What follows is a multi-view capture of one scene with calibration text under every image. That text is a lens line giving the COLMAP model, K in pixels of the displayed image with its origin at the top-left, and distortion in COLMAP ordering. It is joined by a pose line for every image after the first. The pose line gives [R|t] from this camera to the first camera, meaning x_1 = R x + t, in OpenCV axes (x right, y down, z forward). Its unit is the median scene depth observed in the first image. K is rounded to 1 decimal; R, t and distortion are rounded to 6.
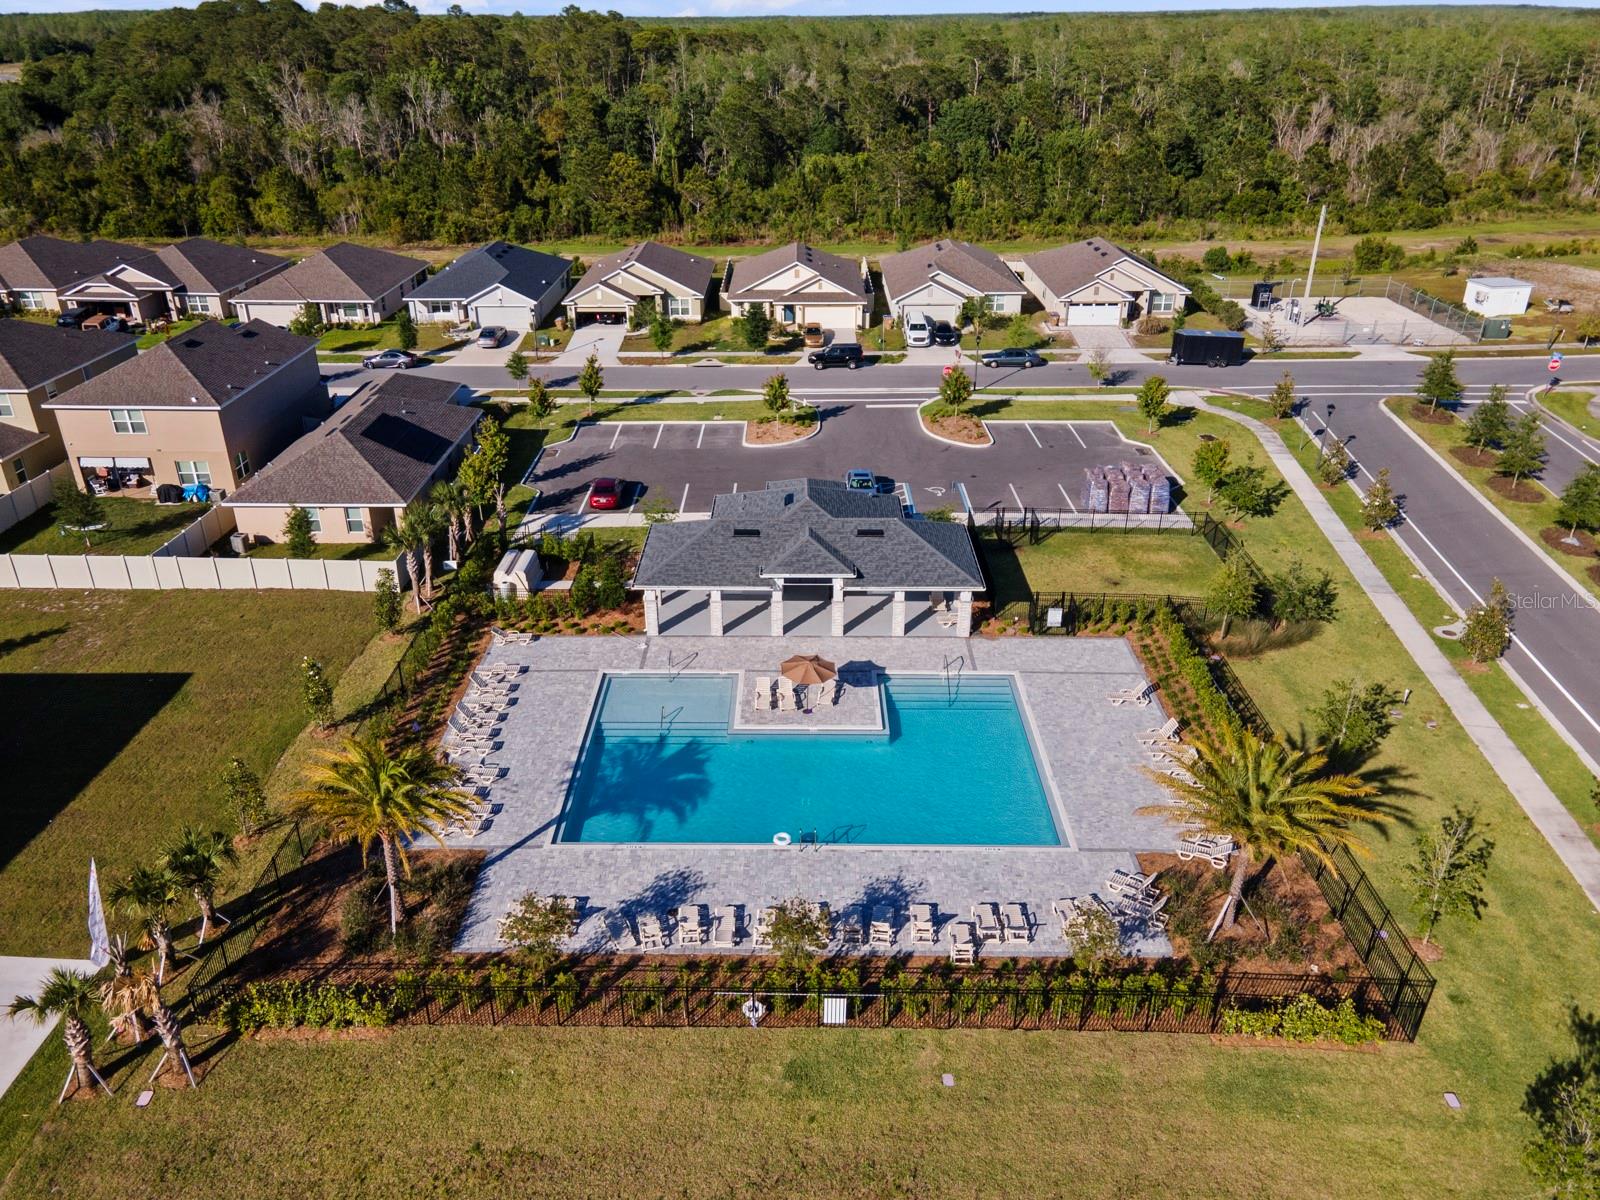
lens RADIAL K [[1177.1, 0, 800.0], [0, 1177.1, 600.0], [0, 0, 1]] dist [0.039046, 0.005310]
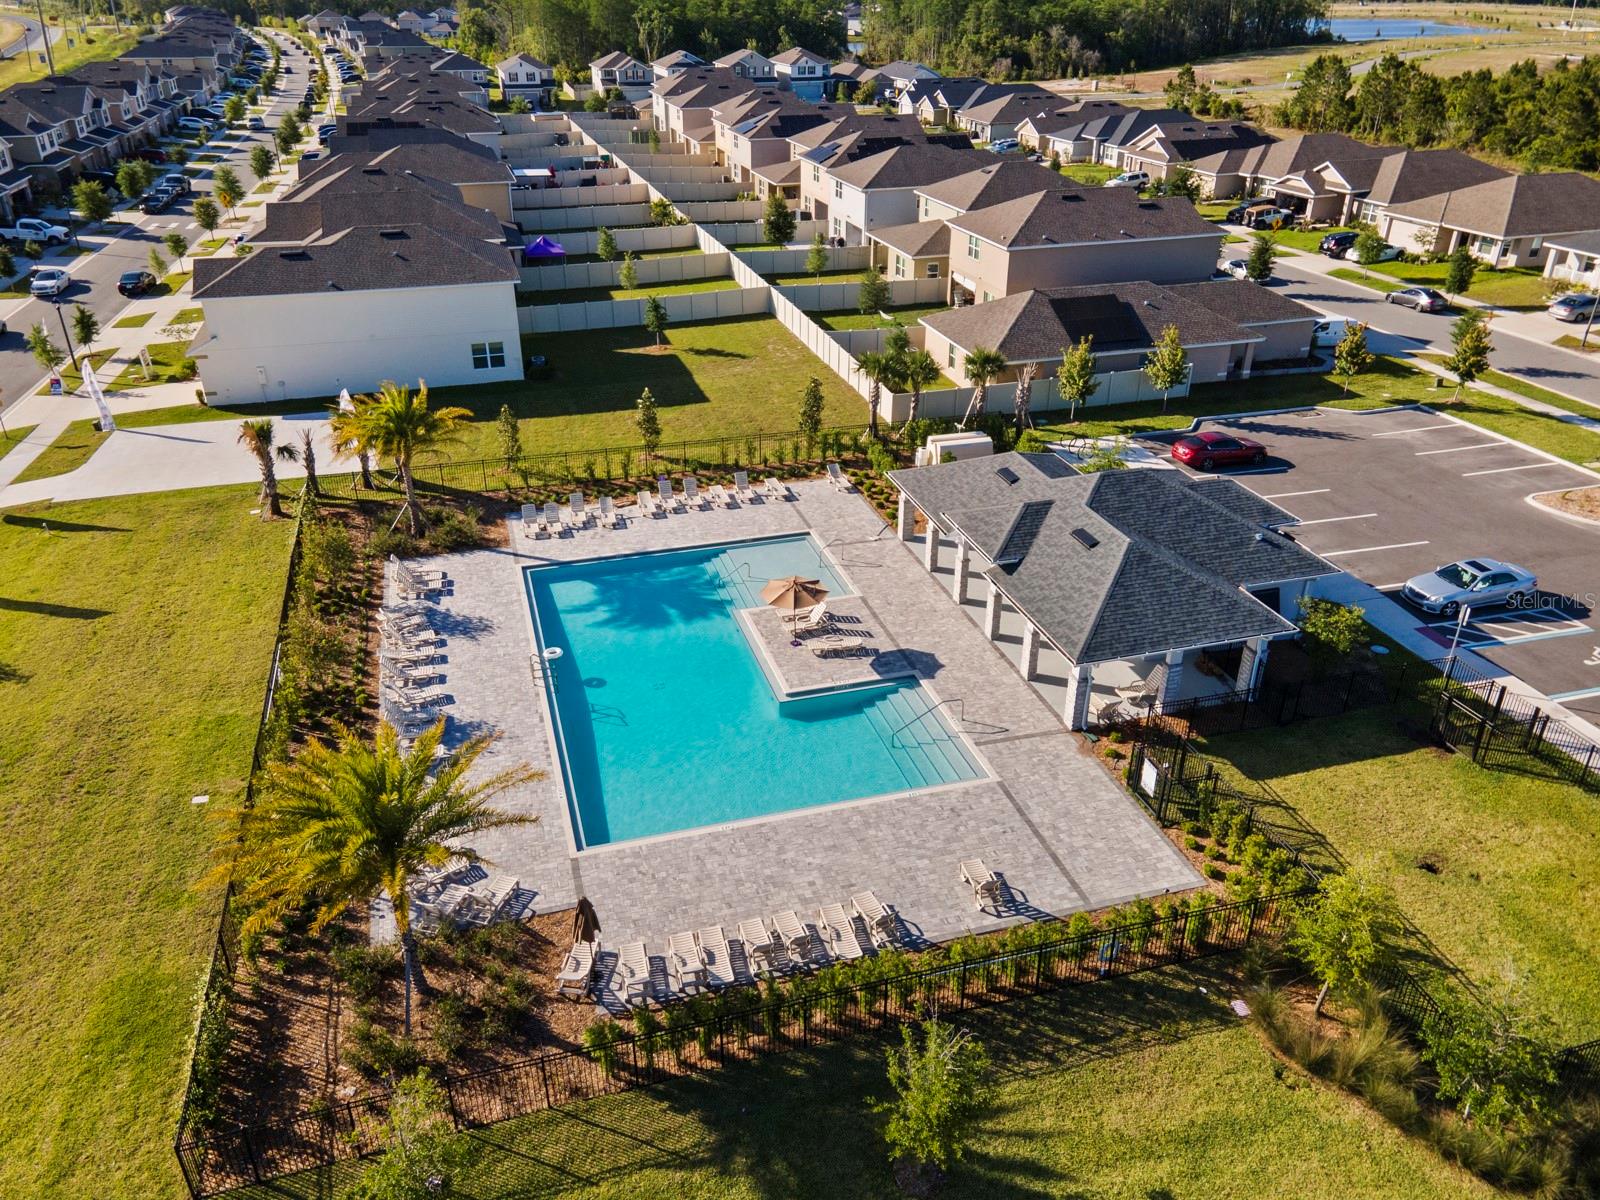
lens RADIAL K [[1177.1, 0, 800.0], [0, 1177.1, 600.0], [0, 0, 1]] dist [0.039046, 0.005310]
pose [[0.281190, 0.446399, -0.849506, 0.504228], [-0.418062, 0.853790, 0.310269, -0.139553], [0.863803, 0.267901, 0.426700, 0.437268]]
